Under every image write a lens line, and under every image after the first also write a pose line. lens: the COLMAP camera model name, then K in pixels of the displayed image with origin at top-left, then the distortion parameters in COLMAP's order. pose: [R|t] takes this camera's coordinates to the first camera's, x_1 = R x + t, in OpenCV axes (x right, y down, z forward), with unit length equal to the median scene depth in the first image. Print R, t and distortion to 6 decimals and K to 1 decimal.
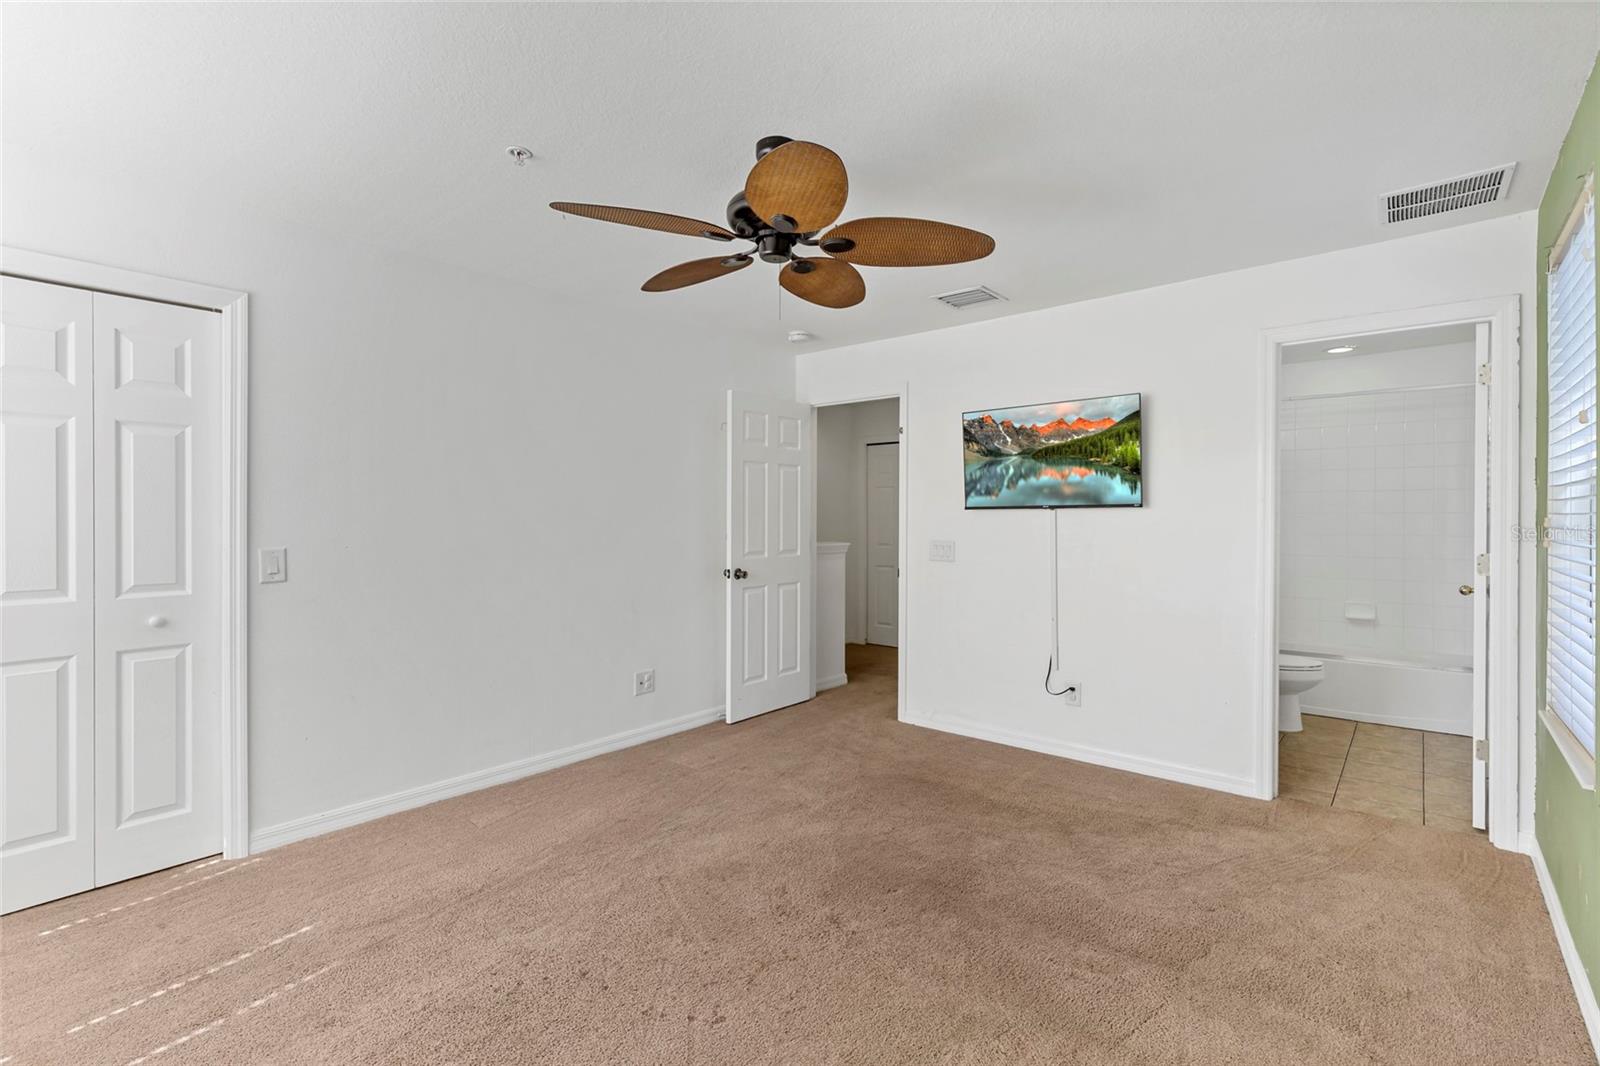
lens RADIAL K [[726.1, 0, 812.6], [0, 726.1, 514.7], [0, 0, 1]] dist [0.000944, 0.000301]
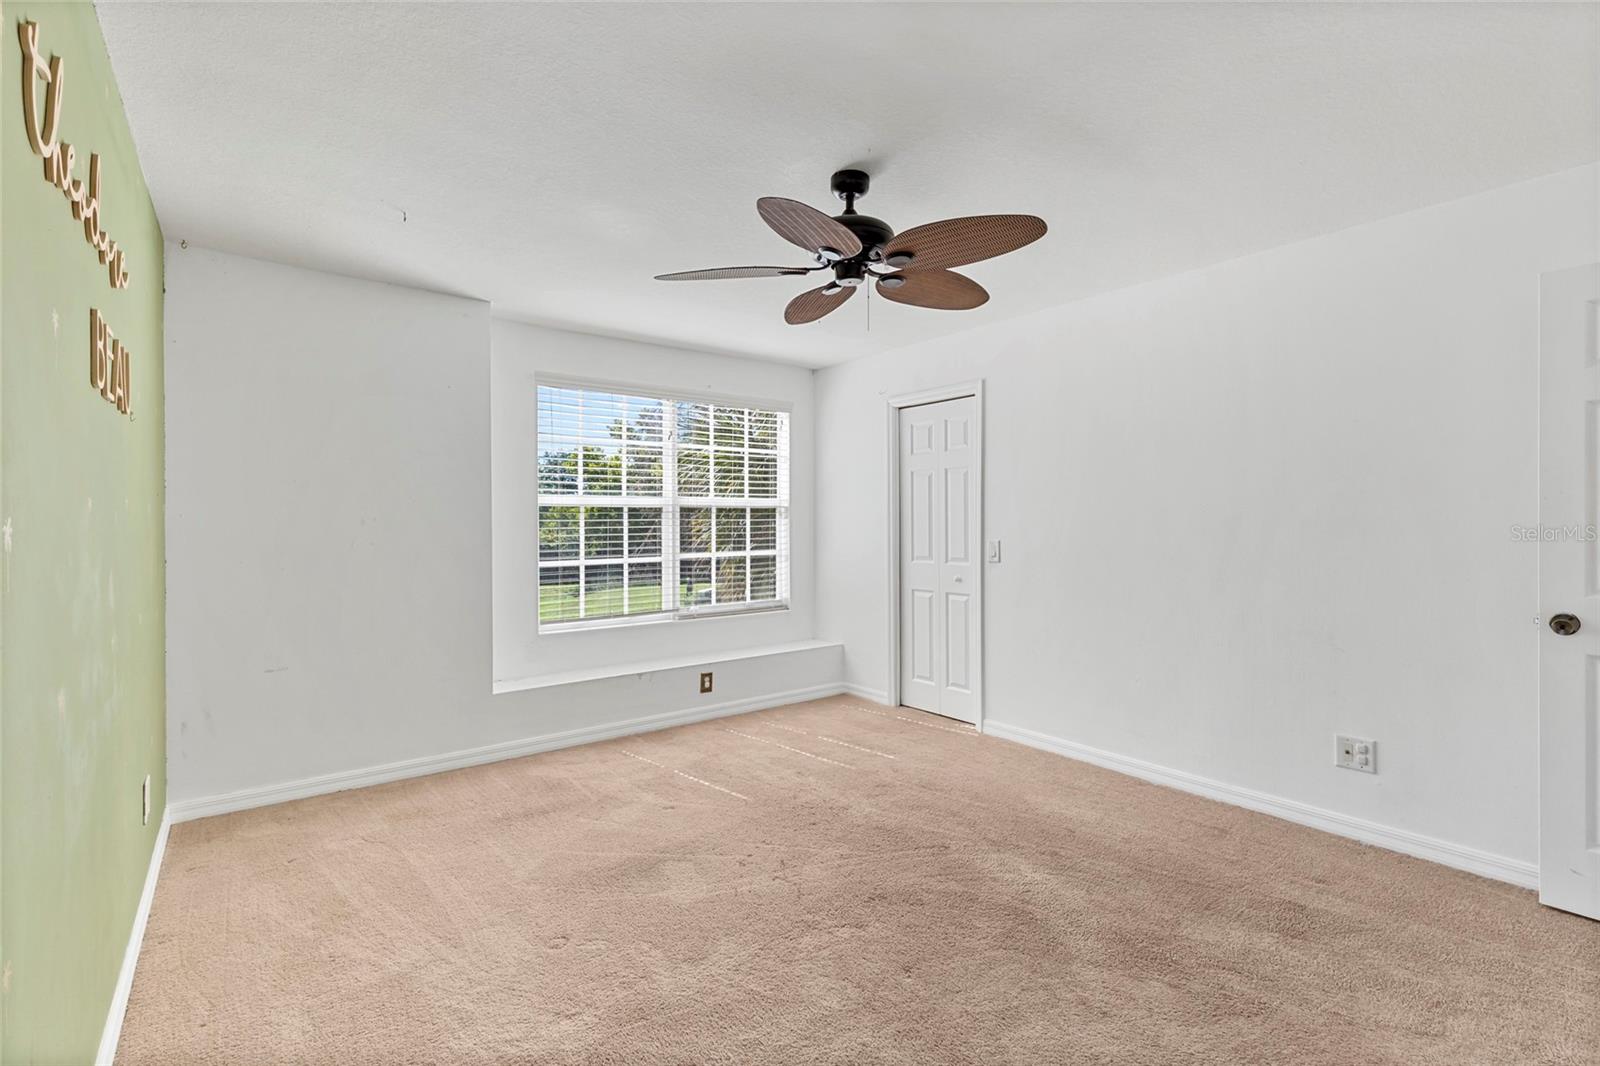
lens RADIAL K [[723.0, 0, 807.9], [0, 723.0, 526.0], [0, 0, 1]] dist [0.005811, 0.000828]
pose [[-0.212026, 0.007964, -0.977232, 0.593461], [0.010180, 0.999931, 0.005940, 0.003302], [0.977211, -0.008688, -0.212092, 0.676615]]
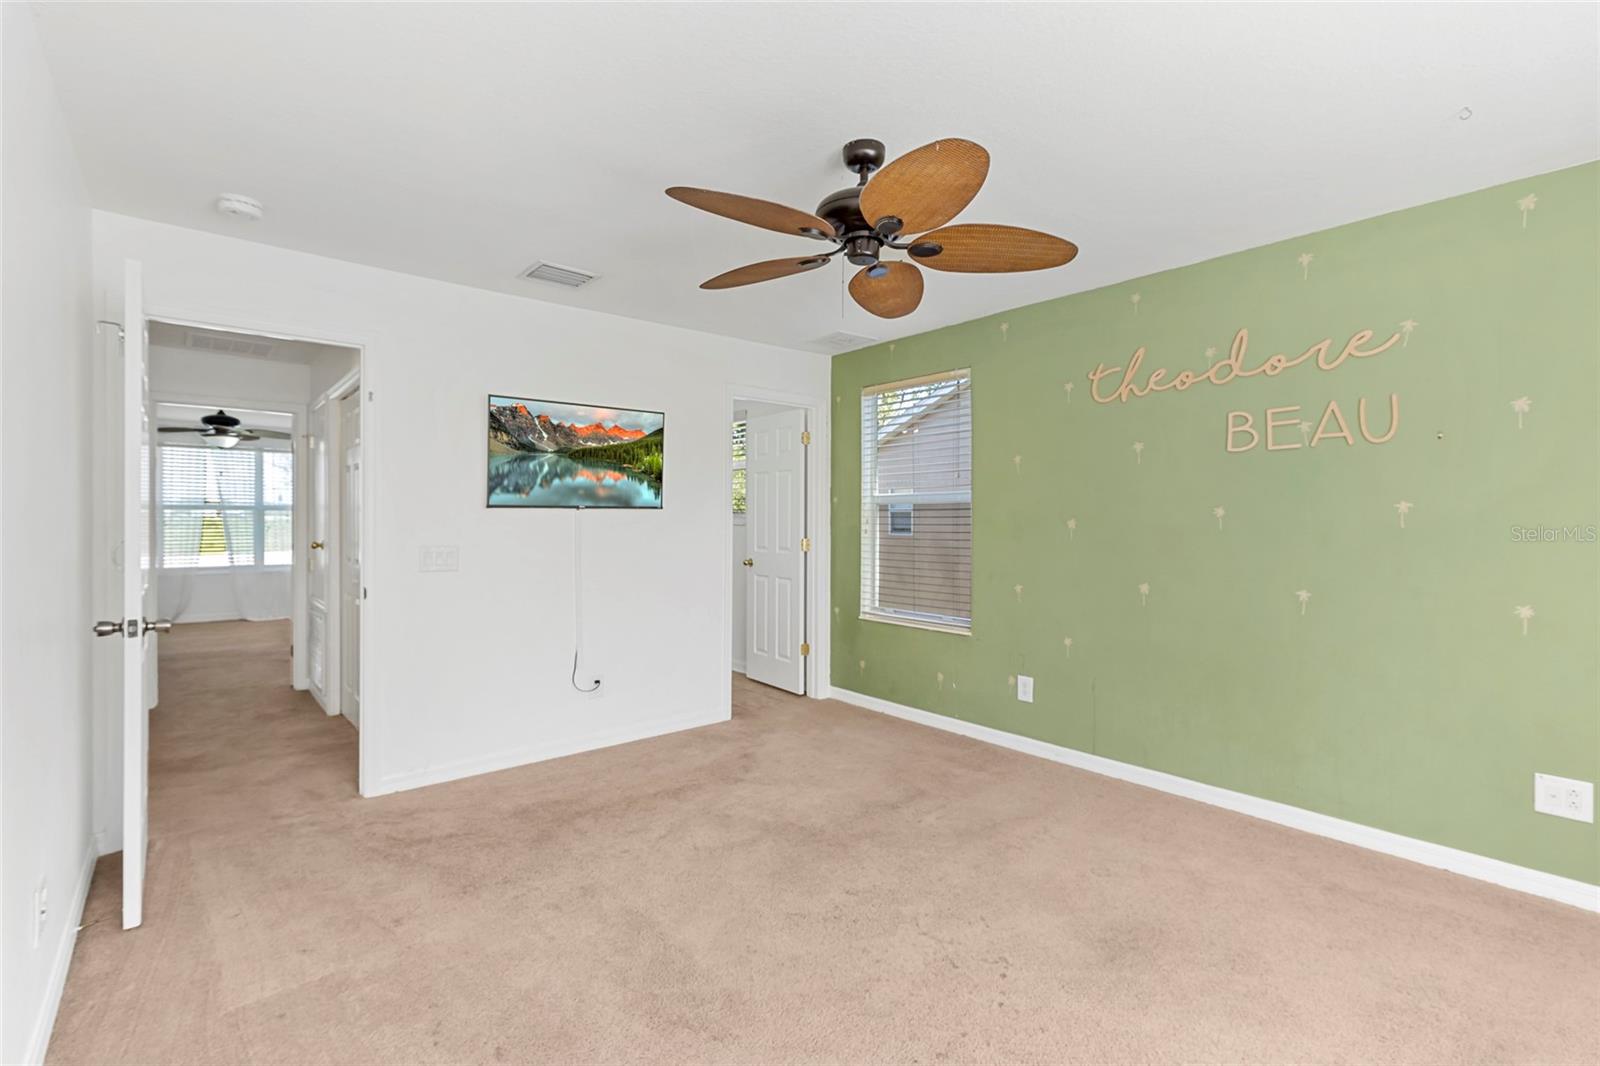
lens RADIAL K [[713.1, 0, 807.1], [0, 713.1, 519.4], [0, 0, 1]] dist [0.003083, 0.000417]
pose [[0.163138, 0.001747, 0.986602, -0.603408], [-0.008017, 0.999968, -0.000445, 0.003446], [-0.986571, -0.007837, 0.163147, 0.528893]]
